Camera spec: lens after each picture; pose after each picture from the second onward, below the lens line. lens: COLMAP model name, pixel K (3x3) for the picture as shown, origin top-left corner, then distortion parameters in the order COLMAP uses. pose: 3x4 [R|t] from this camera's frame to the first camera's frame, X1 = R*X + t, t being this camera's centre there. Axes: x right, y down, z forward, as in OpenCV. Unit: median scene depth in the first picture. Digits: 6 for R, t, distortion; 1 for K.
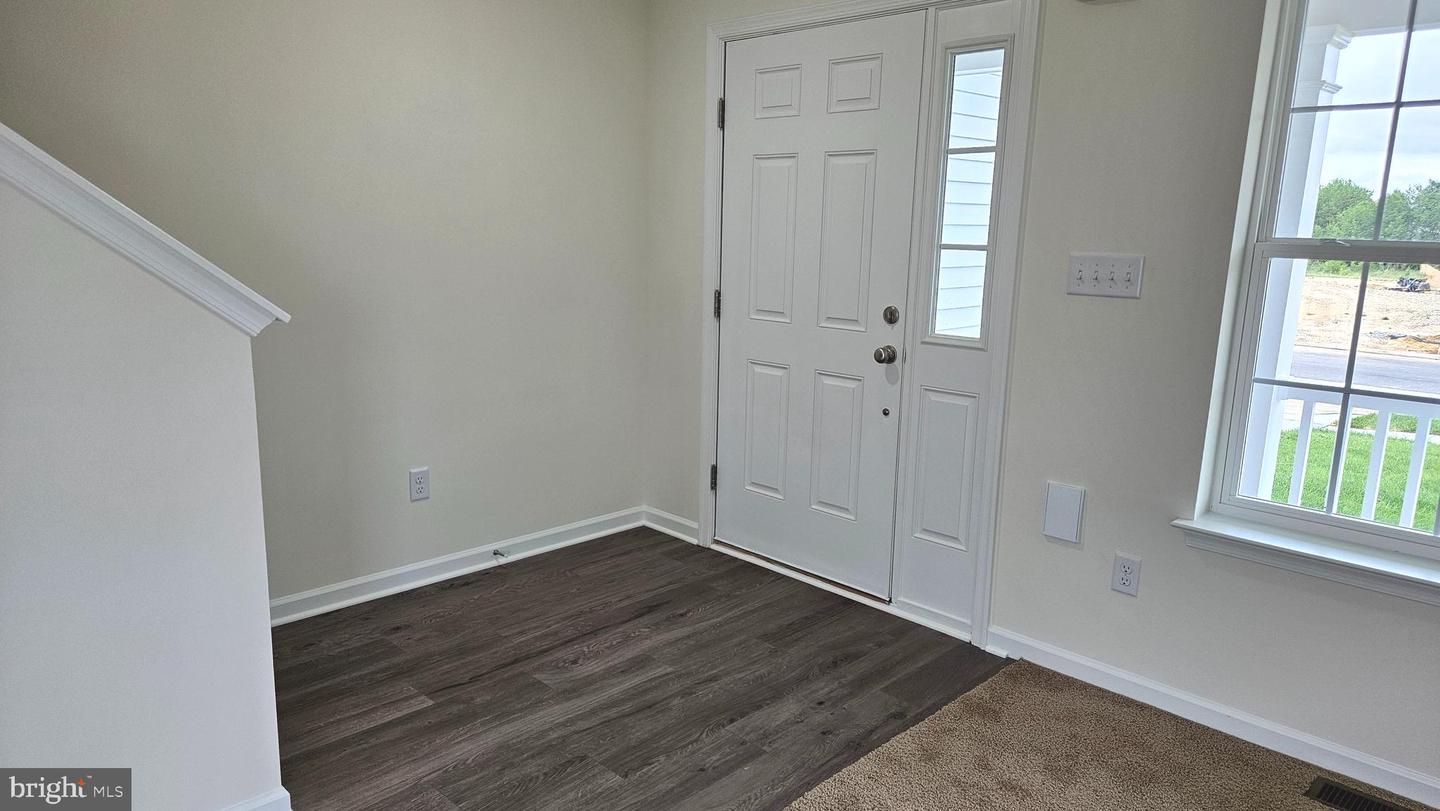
lens RADIAL K [[968.6, 0, 727.0], [0, 968.6, 410.1], [0, 0, 1]] dist [0.053494, -0.000974]
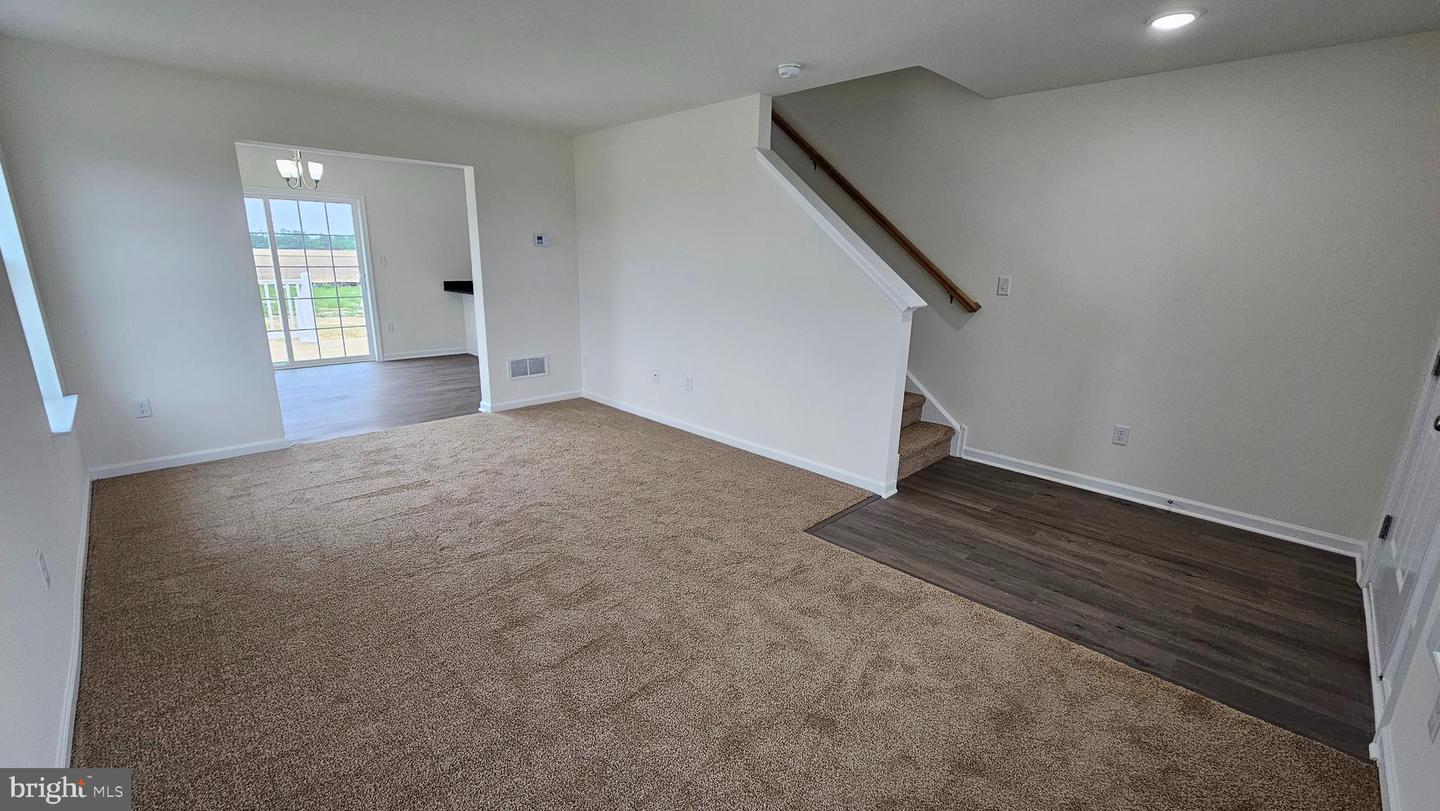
lens RADIAL K [[588.4, 0, 724.2], [0, 588.4, 404.6], [0, 0, 1]] dist [0.012096, 0.000172]
pose [[0.014690, 0.227249, -0.973726, 0.749733], [-0.216384, 0.951477, 0.218792, -0.059926], [0.976198, 0.207485, 0.063150, 0.286513]]
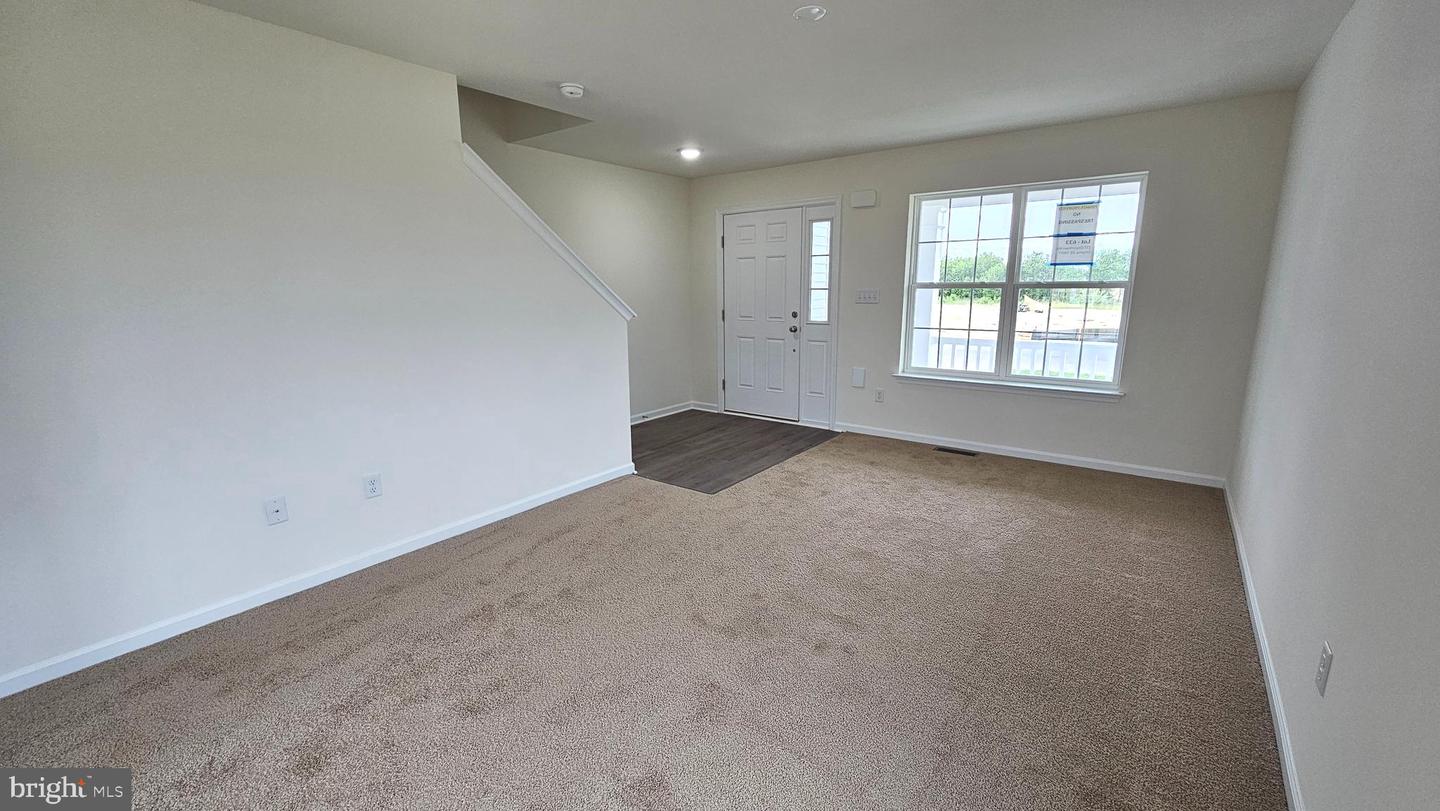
lens RADIAL K [[588.4, 0, 723.1], [0, 588.4, 401.1], [0, 0, 1]] dist [0.012096, 0.000172]
pose [[0.990516, -0.059632, 0.123786, -0.265805], [0.059034, 0.998220, 0.008502, 0.126989], [-0.124072, -0.001114, 0.992273, -0.667250]]
